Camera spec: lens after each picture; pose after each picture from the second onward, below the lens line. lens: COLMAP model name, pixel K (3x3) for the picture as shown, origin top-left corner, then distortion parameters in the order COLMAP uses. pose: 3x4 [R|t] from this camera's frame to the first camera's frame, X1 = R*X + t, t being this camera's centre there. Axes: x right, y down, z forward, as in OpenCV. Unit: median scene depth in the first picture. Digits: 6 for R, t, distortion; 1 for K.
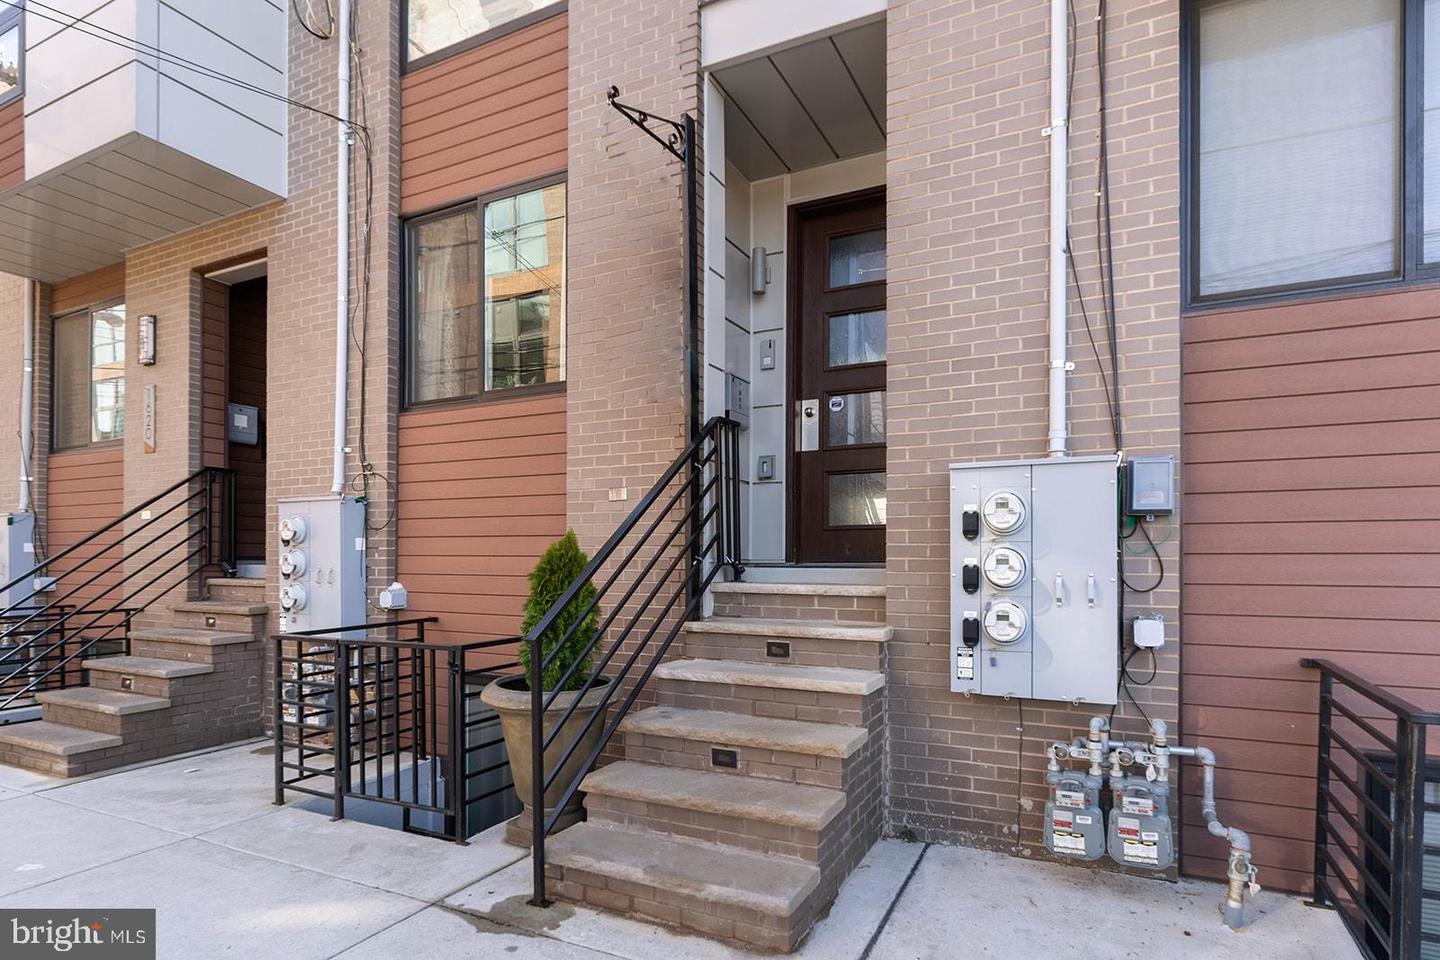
lens RADIAL K [[767.3, 0, 722.0], [0, 767.3, 553.2], [0, 0, 1]] dist [-0.001957, 0.000468]
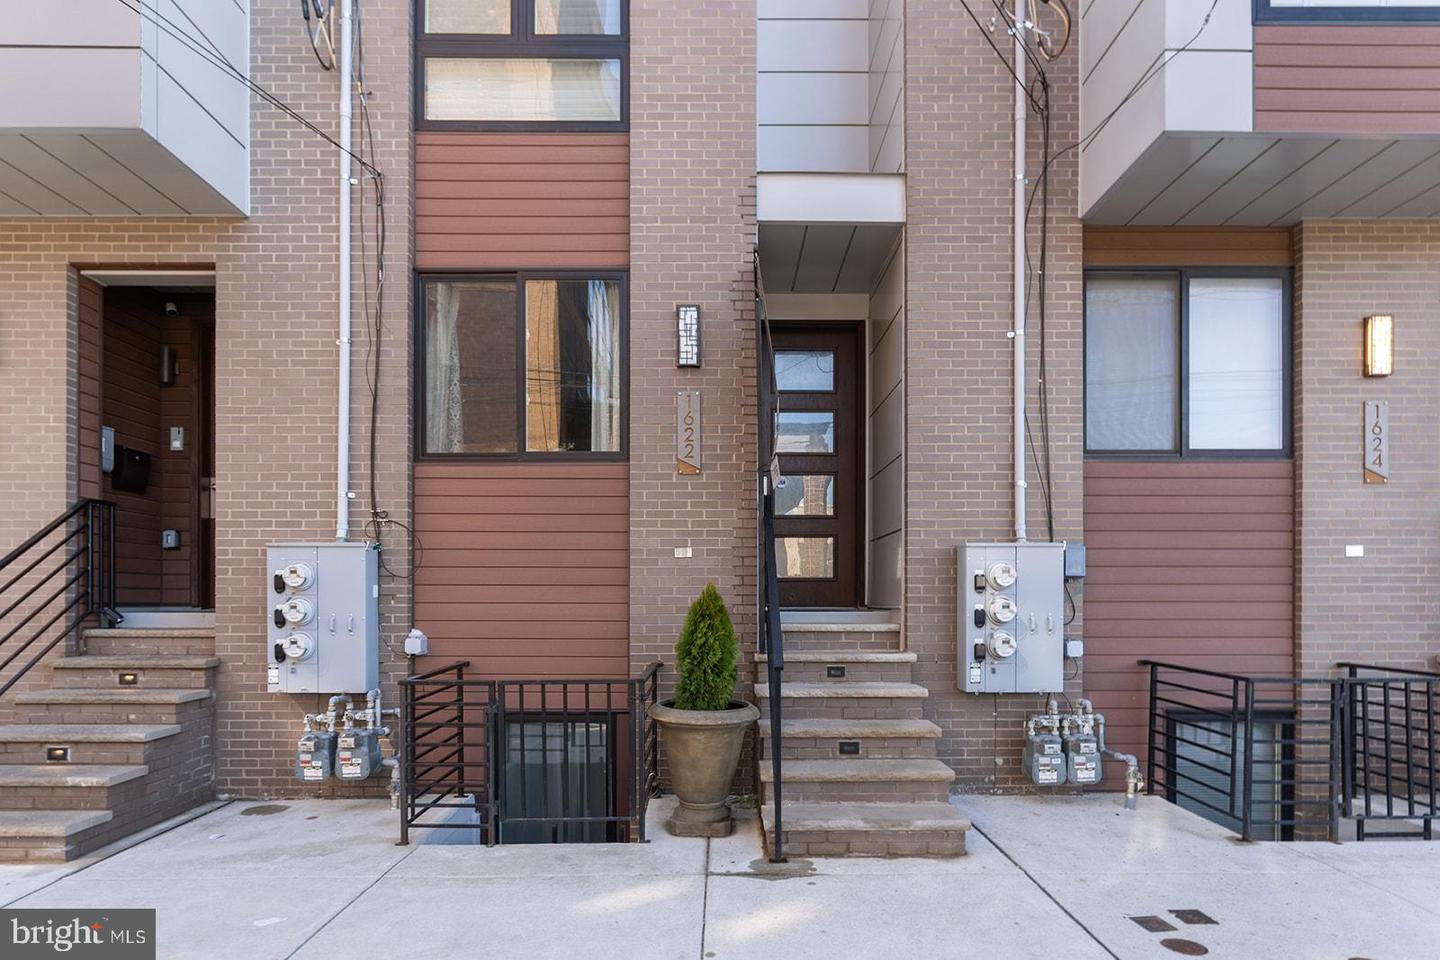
lens RADIAL K [[770.6, 0, 719.8], [0, 770.6, 595.1], [0, 0, 1]] dist [-0.001460, -0.000299]
pose [[0.893006, 0.000537, 0.450045, -0.784852], [-0.001325, 0.999998, 0.001435, -0.013611], [-0.450043, -0.001878, 0.893005, -0.142549]]
